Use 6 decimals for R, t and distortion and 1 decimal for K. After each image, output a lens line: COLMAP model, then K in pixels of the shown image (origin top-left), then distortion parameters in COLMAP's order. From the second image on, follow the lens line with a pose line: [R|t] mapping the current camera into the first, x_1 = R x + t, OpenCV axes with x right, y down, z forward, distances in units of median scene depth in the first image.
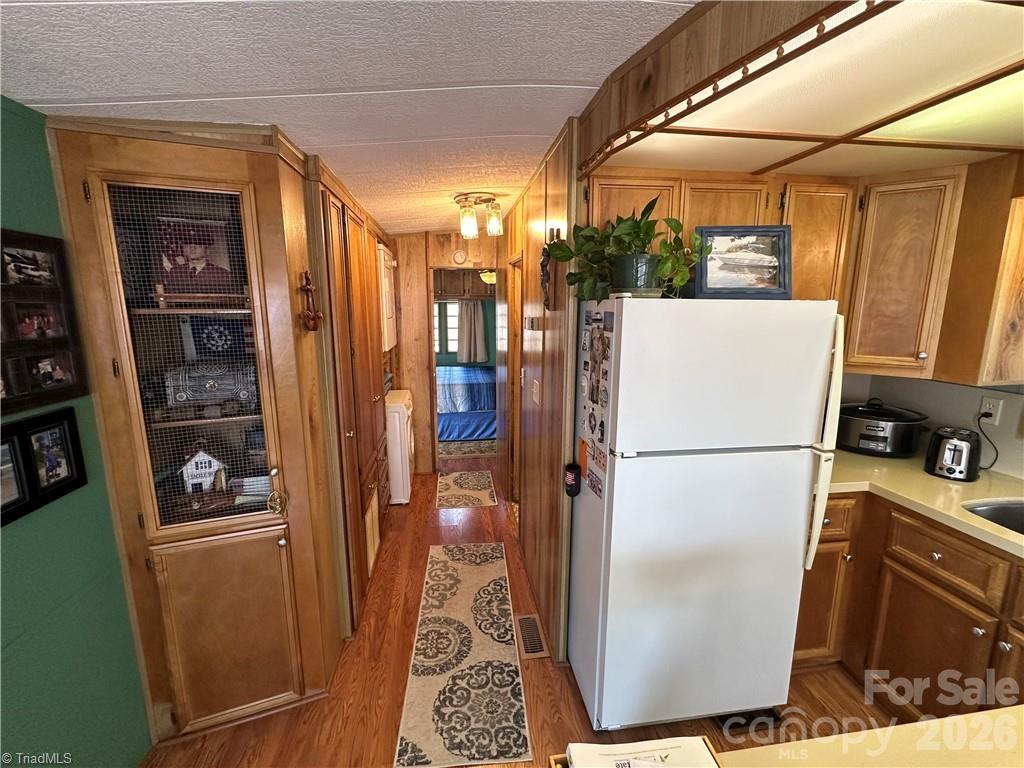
lens RADIAL K [[441.8, 0, 512.5], [0, 441.8, 383.6], [0, 0, 1]] dist [-0.002722, 0.000144]
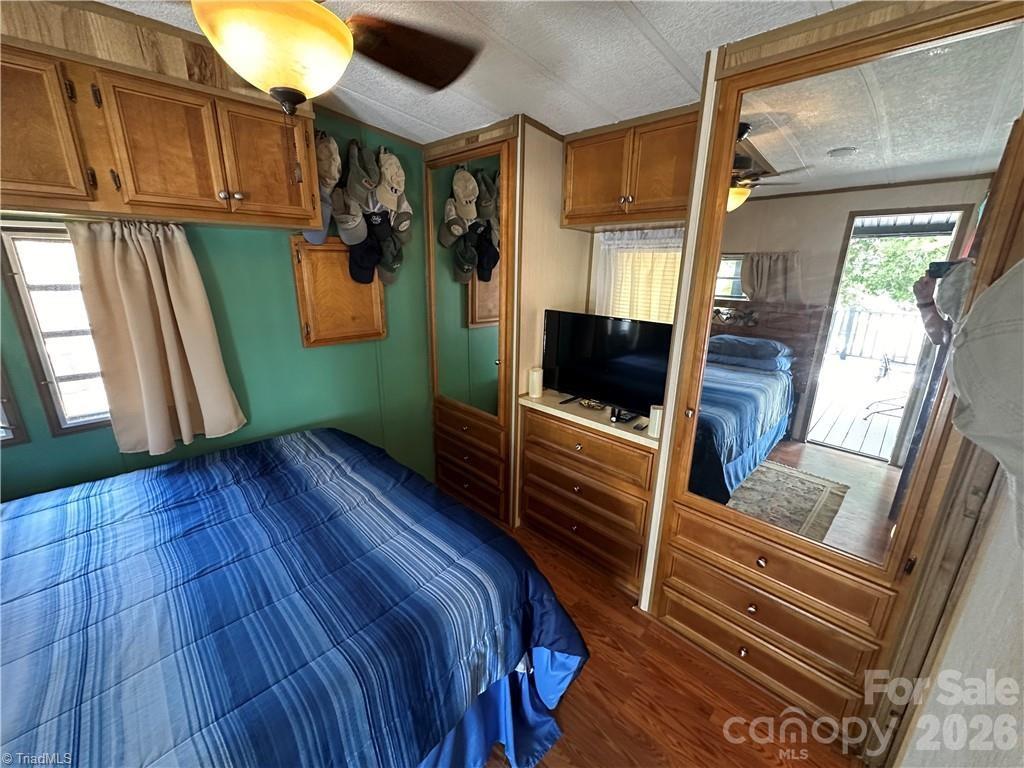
lens RADIAL K [[411.4, 0, 513.3], [0, 411.4, 383.2], [0, 0, 1]] dist [-0.003249, 0.000986]
pose [[0.802556, -0.153563, 0.576474, -0.253860], [0.089838, 0.986393, 0.137688, -0.399300], [-0.589773, -0.058713, 0.805432, 2.426066]]
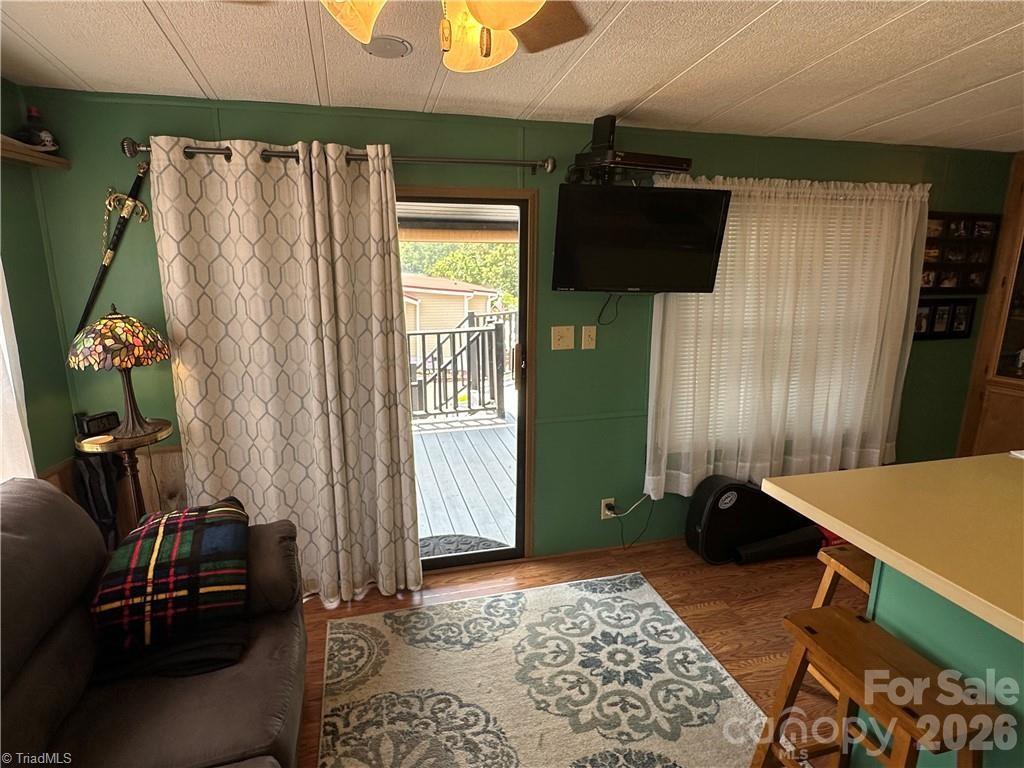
lens RADIAL K [[569.8, 0, 512.5], [0, 569.8, 388.2], [0, 0, 1]] dist [-0.002980, -0.000764]
pose [[0.120703, 0.230005, -0.965675, 1.009107], [-0.181283, 0.961536, 0.206360, 0.219958], [0.975996, 0.150152, 0.157756, -1.061941]]
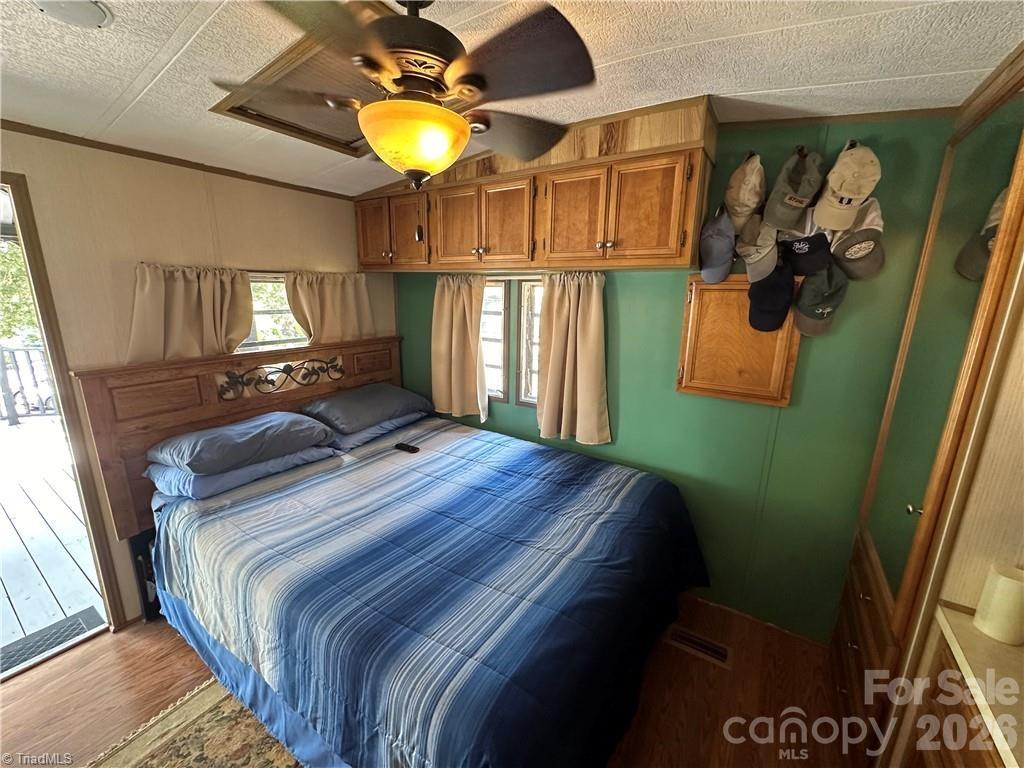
lens RADIAL K [[411.4, 0, 513.3], [0, 411.4, 383.2], [0, 0, 1]] dist [-0.003249, 0.000986]
pose [[0.749011, 0.160151, -0.642911, 0.361471], [-0.133890, 0.986914, 0.089857, -0.455400], [0.648888, 0.018775, 0.760652, 2.610965]]
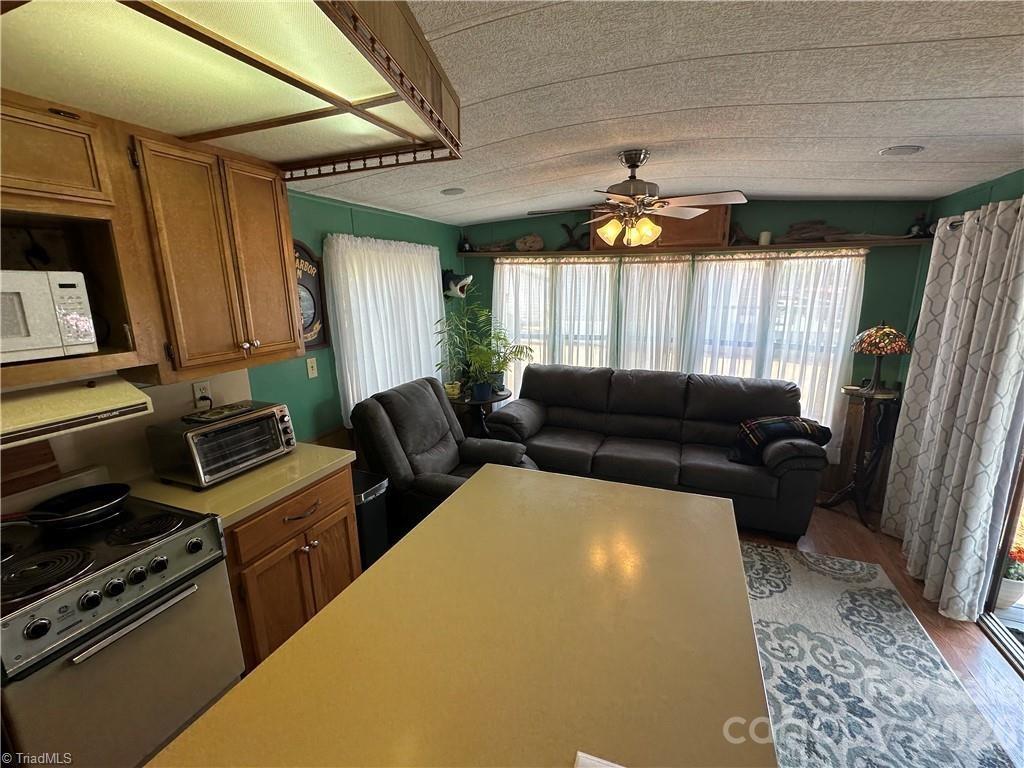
lens RADIAL K [[441.8, 0, 512.5], [0, 441.8, 383.6], [0, 0, 1]] dist [-0.002722, 0.000144]
pose [[-0.866319, -0.095497, 0.490277, 0.122640], [0.103072, 0.926249, 0.362545, -0.070059], [-0.488741, 0.364613, -0.792584, 0.341049]]
